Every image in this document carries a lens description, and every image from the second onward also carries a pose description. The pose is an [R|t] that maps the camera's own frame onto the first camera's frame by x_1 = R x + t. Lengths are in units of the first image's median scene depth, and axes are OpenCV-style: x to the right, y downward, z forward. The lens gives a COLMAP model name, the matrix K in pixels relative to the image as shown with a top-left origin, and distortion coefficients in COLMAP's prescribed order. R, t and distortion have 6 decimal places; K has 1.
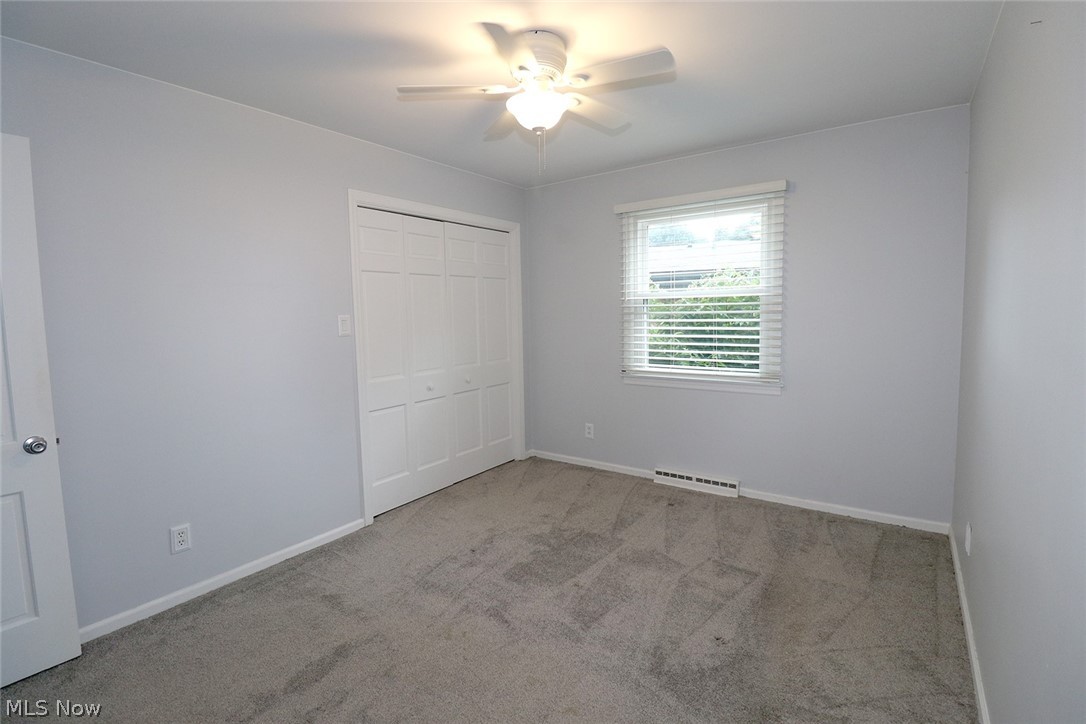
lens RADIAL K [[505.5, 0, 543.0], [0, 505.5, 362.0], [0, 0, 1]] dist [0.000030, -0.014947]
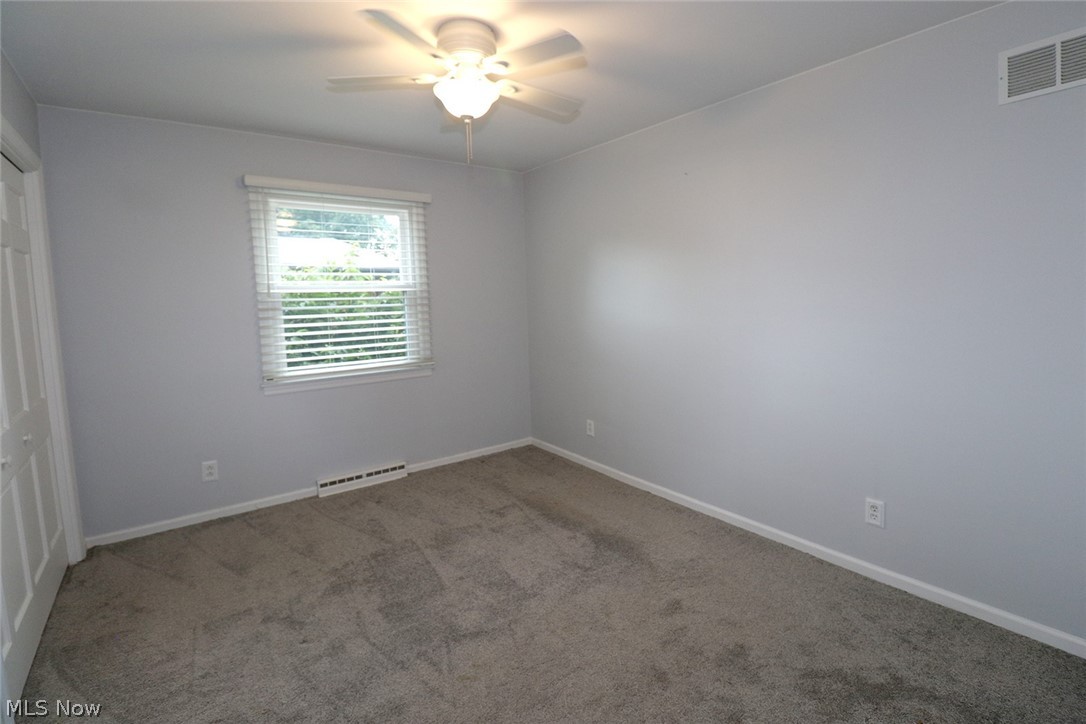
lens RADIAL K [[532.7, 0, 559.4], [0, 532.7, 350.9], [0, 0, 1]] dist [-0.000447, -0.018315]
pose [[0.261908, -0.086985, 0.961165, -0.603561], [0.116758, 0.991470, 0.057913, -0.026071], [-0.958004, 0.097056, 0.269830, 0.349582]]
